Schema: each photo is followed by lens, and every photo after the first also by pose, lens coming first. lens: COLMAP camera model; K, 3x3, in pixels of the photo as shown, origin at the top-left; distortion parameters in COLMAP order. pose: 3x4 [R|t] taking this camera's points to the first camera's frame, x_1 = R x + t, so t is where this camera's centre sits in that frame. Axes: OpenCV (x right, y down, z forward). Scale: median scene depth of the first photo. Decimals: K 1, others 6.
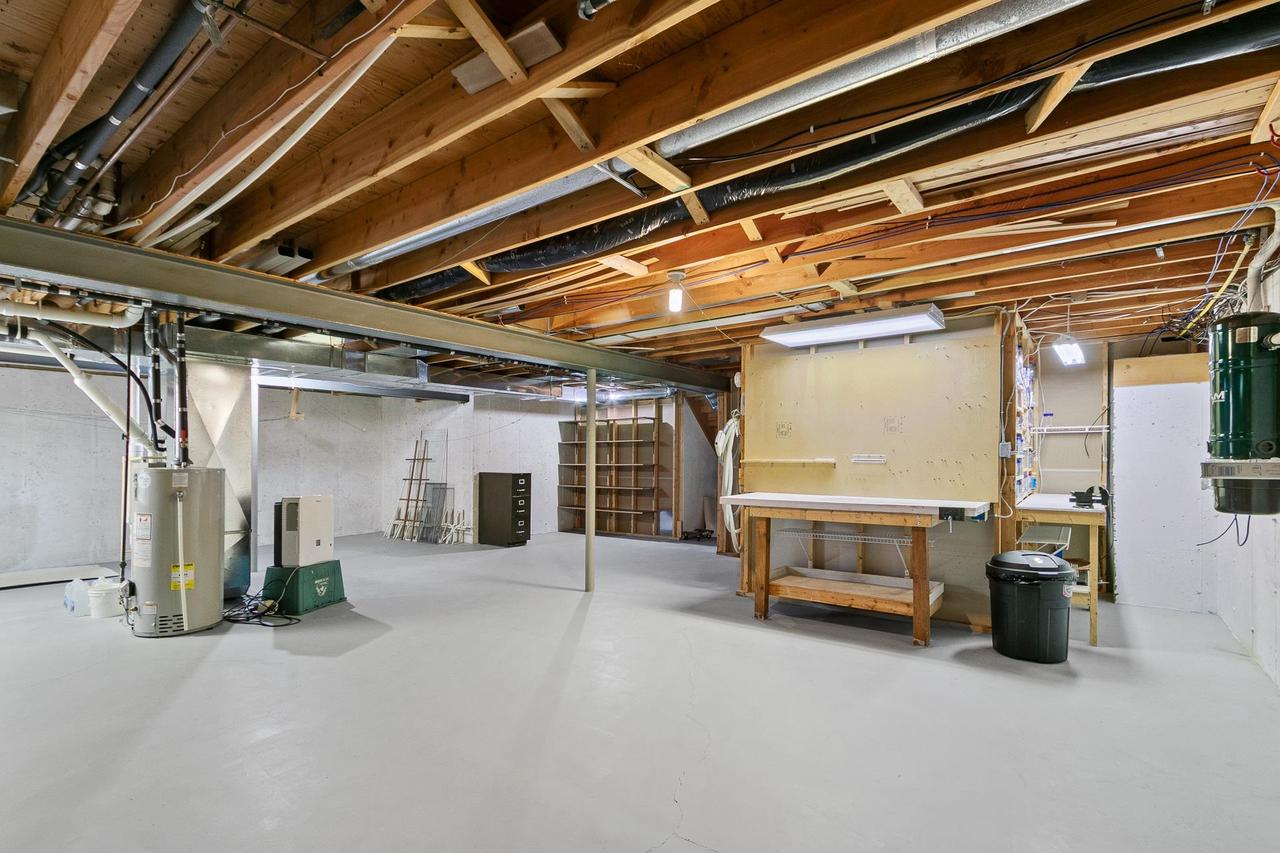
lens RADIAL K [[589.9, 0, 603.3], [0, 589.9, 462.1], [0, 0, 1]] dist [0.006991, -0.002968]
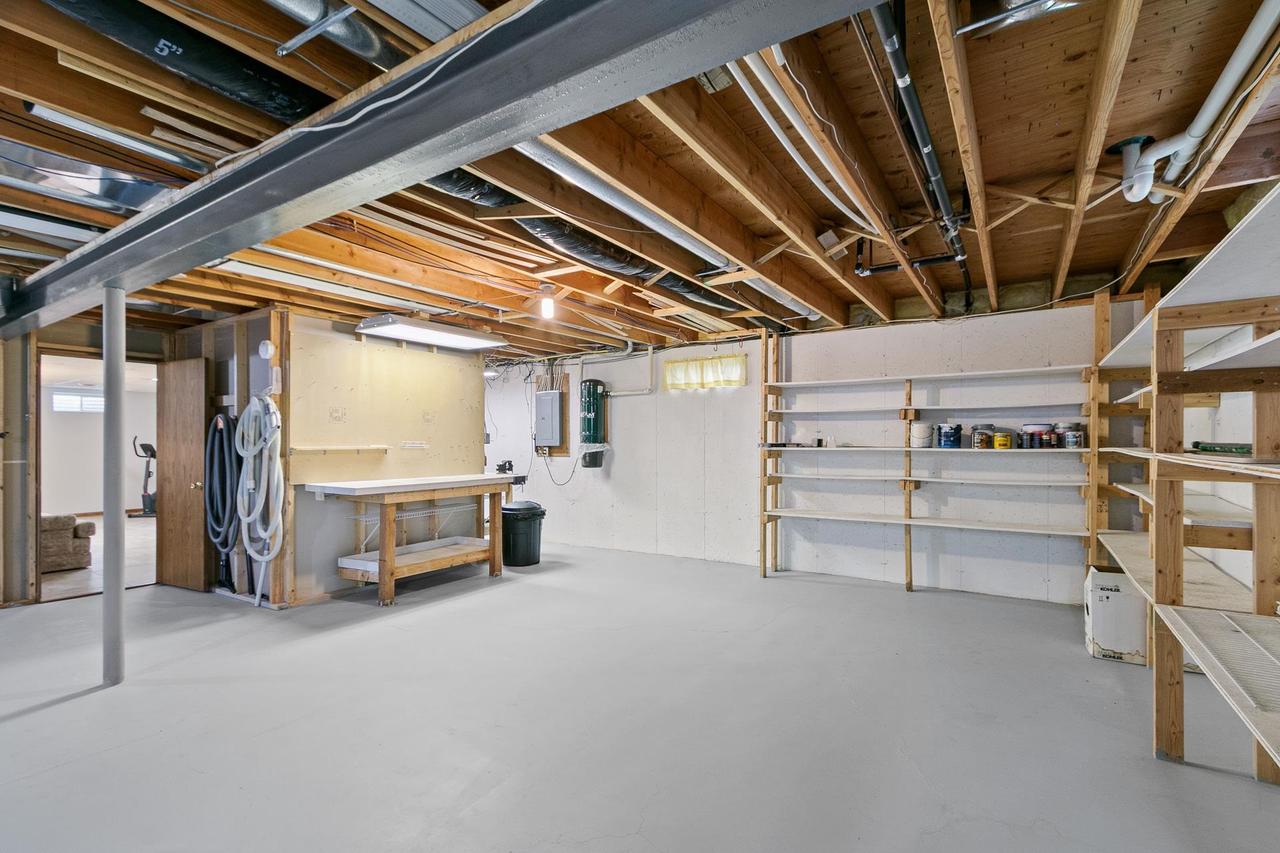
lens RADIAL K [[589.9, 0, 639.5], [0, 589.9, 432.4], [0, 0, 1]] dist [0.006991, -0.002968]
pose [[-0.089243, 0.024530, 0.995708, -0.756836], [0.017826, 0.999576, -0.023028, 0.004299], [-0.995850, 0.015695, -0.089642, 0.657396]]
